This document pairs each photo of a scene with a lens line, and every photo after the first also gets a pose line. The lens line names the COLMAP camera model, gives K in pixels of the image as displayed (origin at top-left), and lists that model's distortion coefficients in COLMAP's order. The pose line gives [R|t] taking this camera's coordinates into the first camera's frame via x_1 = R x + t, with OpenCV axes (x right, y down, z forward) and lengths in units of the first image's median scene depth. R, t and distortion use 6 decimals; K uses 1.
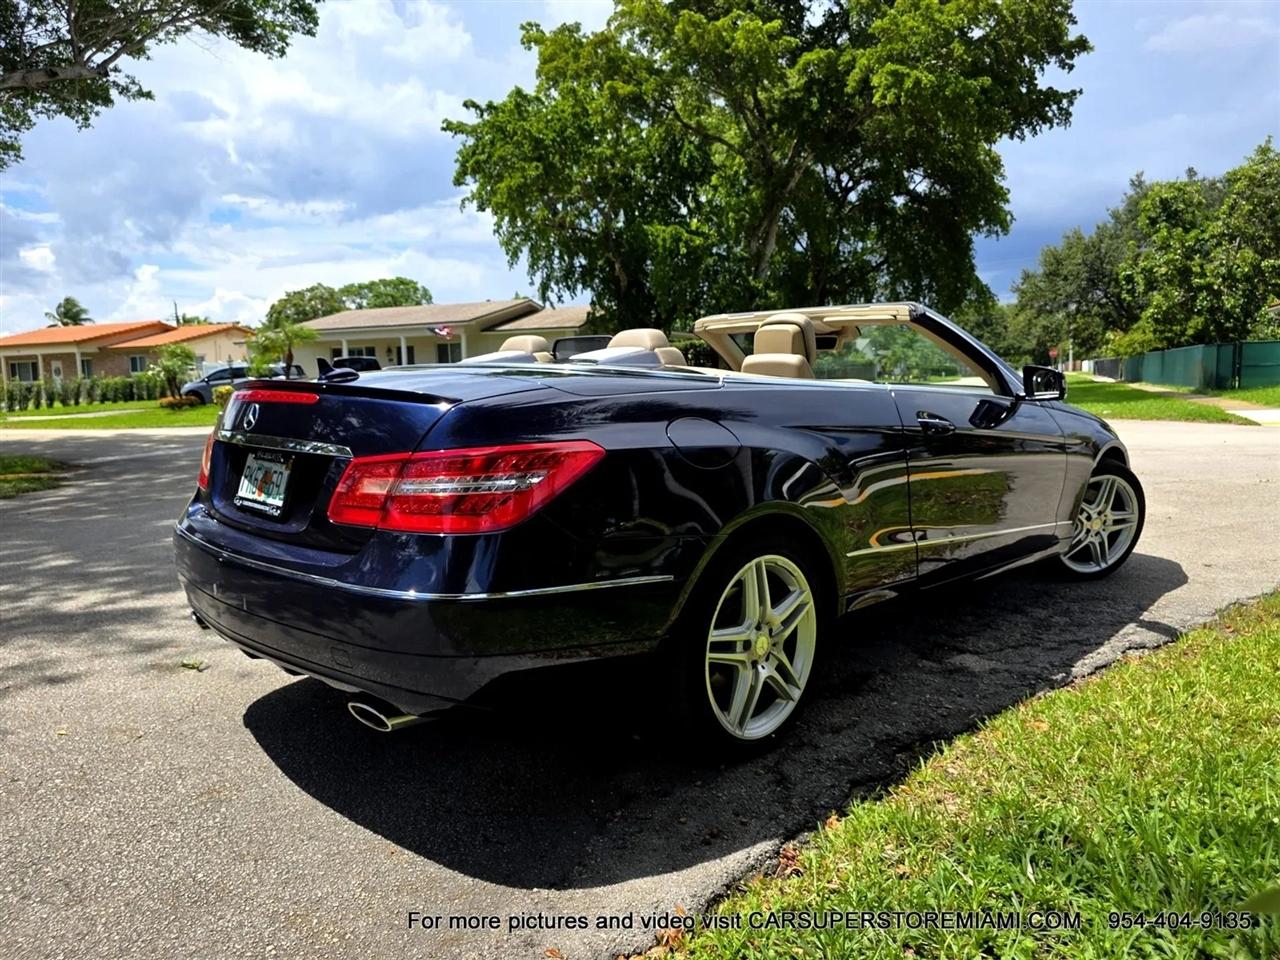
lens RADIAL K [[876.0, 0, 641.5], [0, 876.0, 476.9], [0, 0, 1]] dist [0.029971, -0.026600]
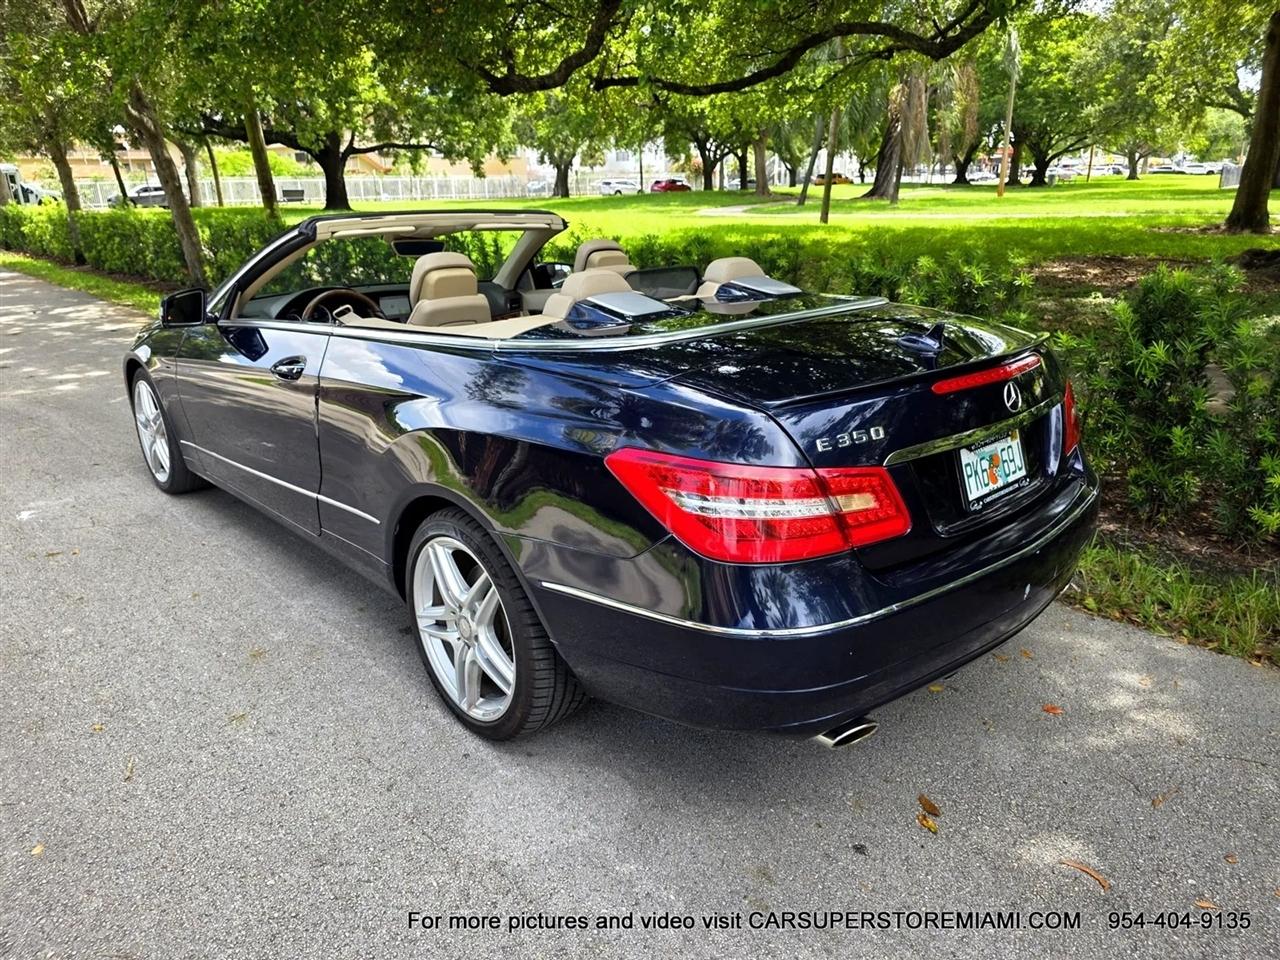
lens RADIAL K [[876.0, 0, 650.1], [0, 876.0, 470.2], [0, 0, 1]] dist [0.029971, -0.026600]
pose [[0.035481, -0.298601, 0.953718, -0.100177], [0.130150, 0.947572, 0.291835, -0.023118], [-0.990859, 0.113772, 0.072483, 0.098536]]
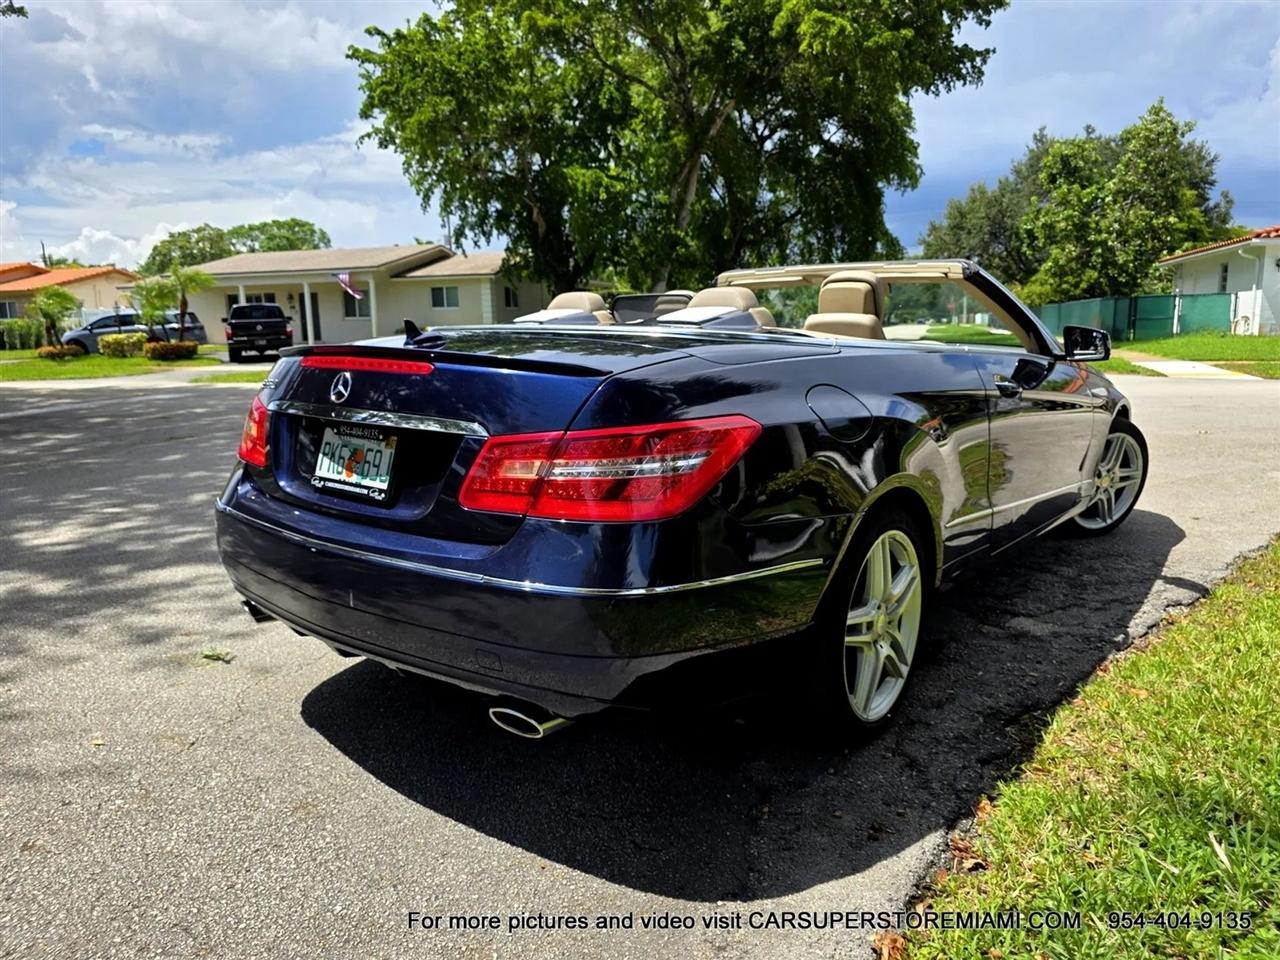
lens RADIAL K [[876.0, 0, 640.6], [0, 876.0, 477.3], [0, 0, 1]] dist [0.029971, -0.026600]
pose [[0.994348, -0.013885, 0.105262, -0.018020], [0.007831, 0.998303, 0.057705, -0.002035], [-0.105885, -0.056555, 0.992769, 0.006838]]
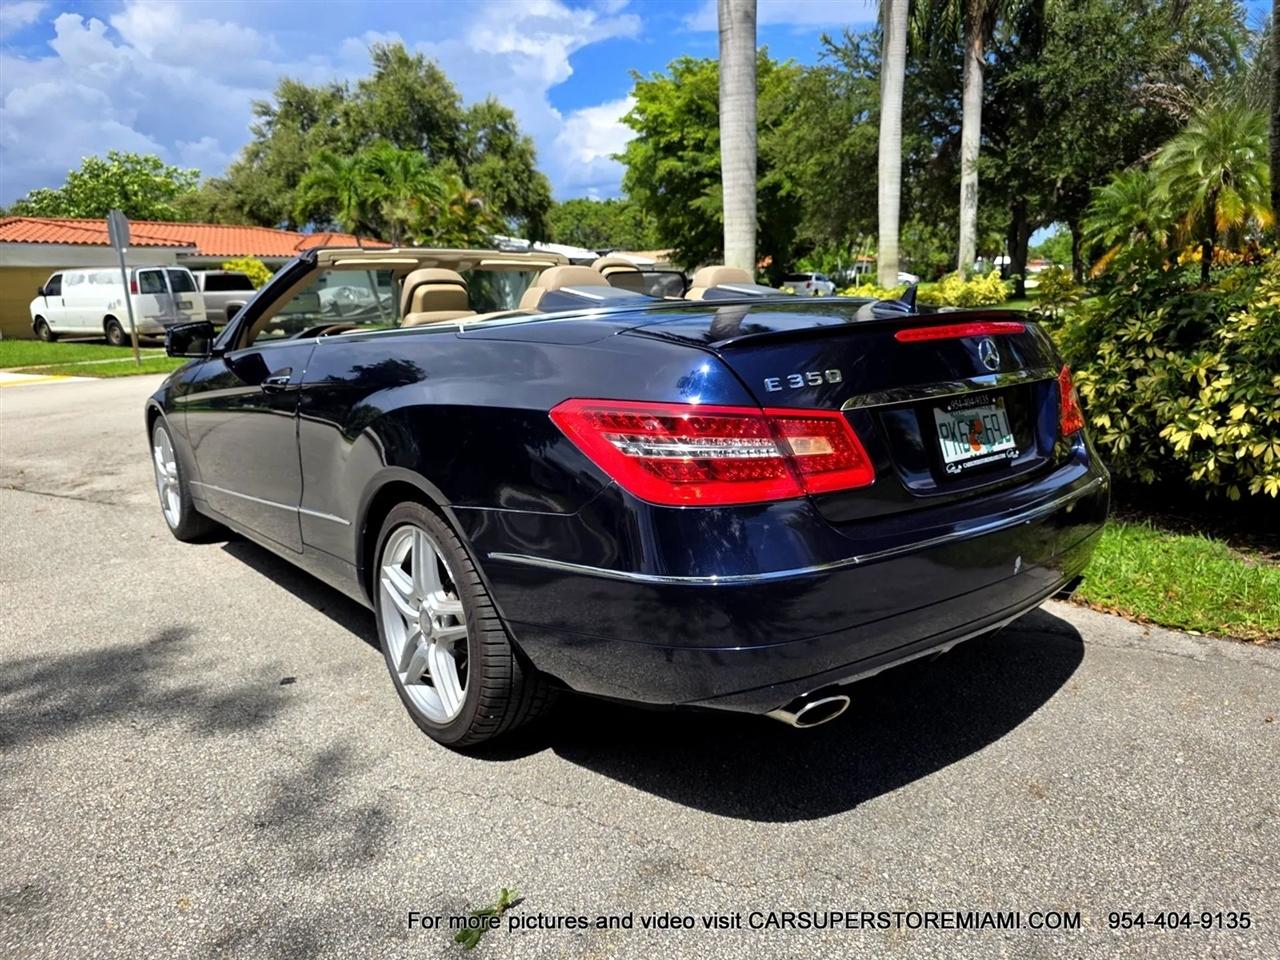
lens RADIAL K [[876.0, 0, 660.9], [0, 876.0, 485.9], [0, 0, 1]] dist [0.029971, -0.026600]
pose [[0.086833, -0.197091, 0.976532, -0.098914], [0.148719, 0.971815, 0.182915, -0.011057], [-0.985060, 0.129346, 0.113697, 0.092590]]
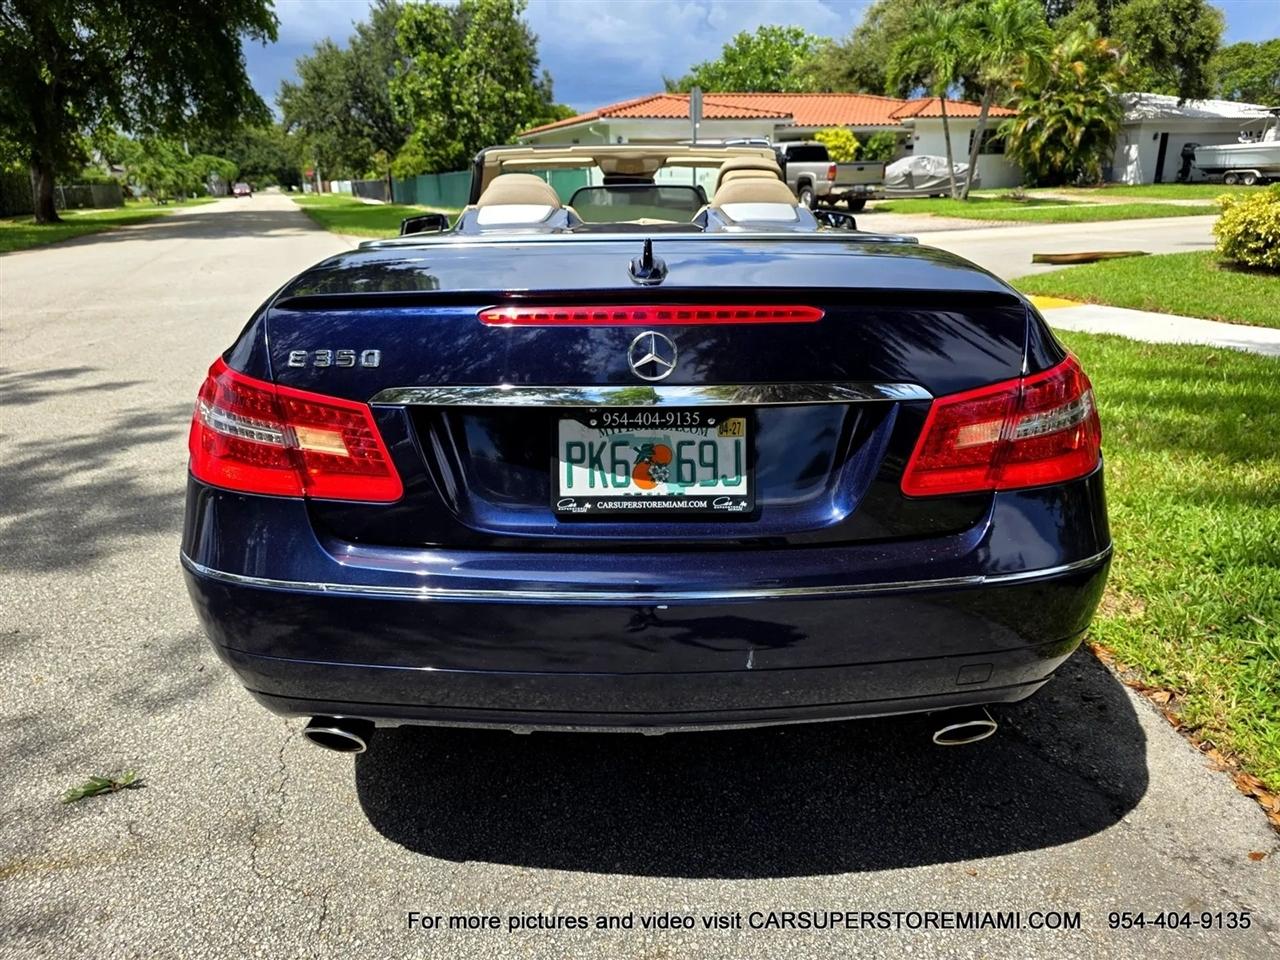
lens RADIAL K [[876.0, 0, 637.3], [0, 876.0, 479.1], [0, 0, 1]] dist [0.029971, -0.026600]
pose [[0.698106, -0.225107, 0.679687, -0.063966], [0.088409, 0.969128, 0.230162, -0.009126], [-0.710515, -0.100587, 0.696456, 0.045888]]
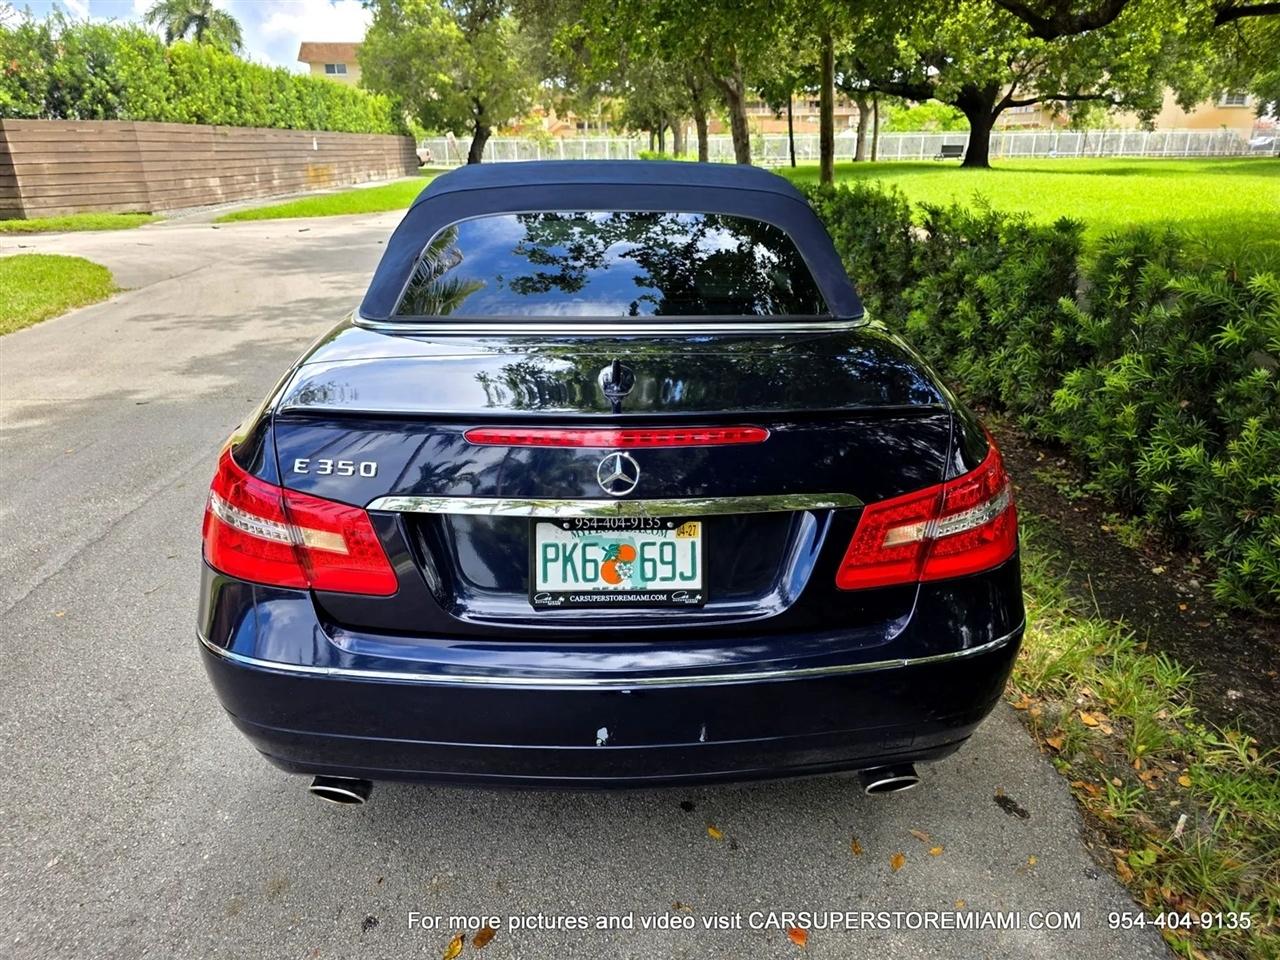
lens RADIAL K [[876.0, 0, 641.3], [0, 876.0, 483.7], [0, 0, 1]] dist [0.029971, -0.026600]
pose [[0.684802, -0.252662, 0.683527, -0.065520], [0.080190, 0.958401, 0.273929, -0.017676], [-0.724304, -0.132775, 0.676576, 0.041851]]
